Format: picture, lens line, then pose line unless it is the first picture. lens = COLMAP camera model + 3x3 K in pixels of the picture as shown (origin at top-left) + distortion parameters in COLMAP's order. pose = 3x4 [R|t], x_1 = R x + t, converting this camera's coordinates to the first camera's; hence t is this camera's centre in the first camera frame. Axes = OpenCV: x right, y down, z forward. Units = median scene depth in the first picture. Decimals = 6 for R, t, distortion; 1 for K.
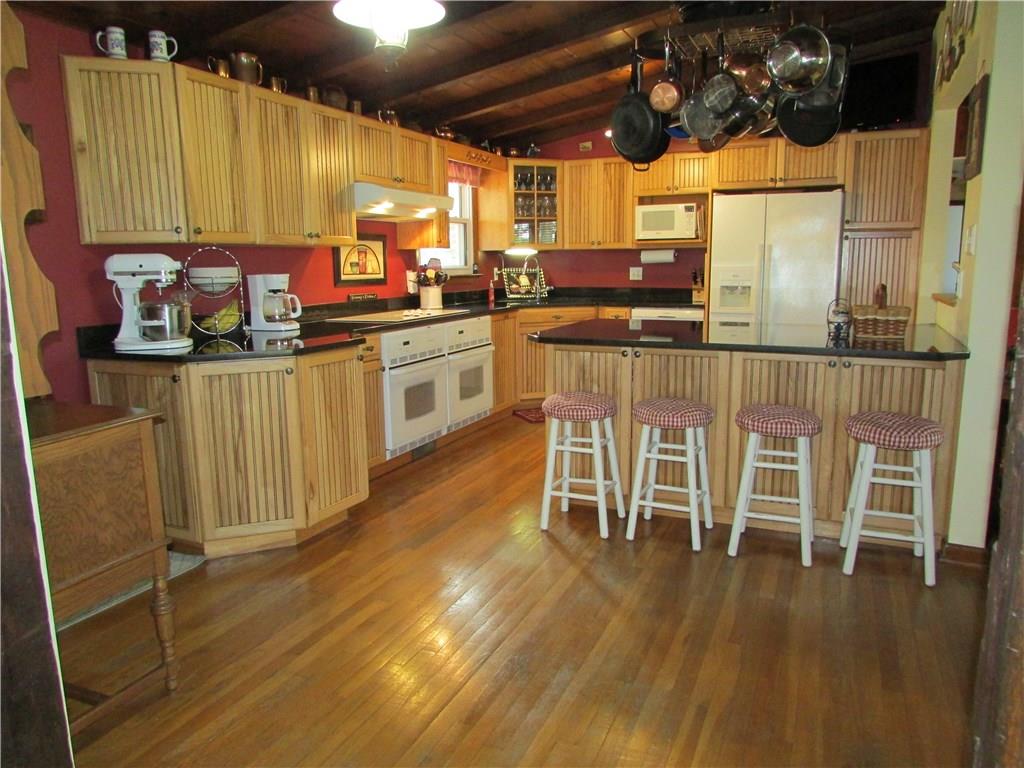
lens RADIAL K [[723.6, 0, 512.0], [0, 723.6, 384.0], [0, 0, 1]] dist [-0.040342, 0.002447]
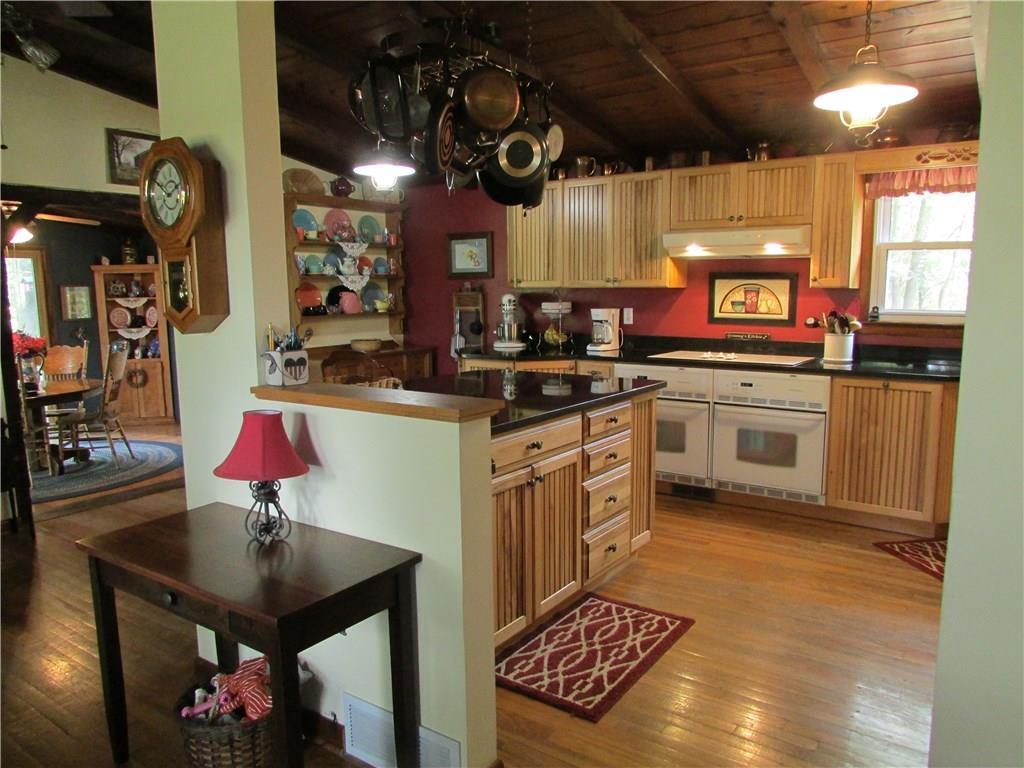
lens RADIAL K [[723.6, 0, 512.0], [0, 723.6, 384.0], [0, 0, 1]] dist [-0.040342, 0.002447]
pose [[-0.206878, 0.145280, -0.967520, 0.849340], [-0.155860, 0.971391, 0.179187, -0.187778], [0.965872, 0.187867, -0.178316, 0.896160]]
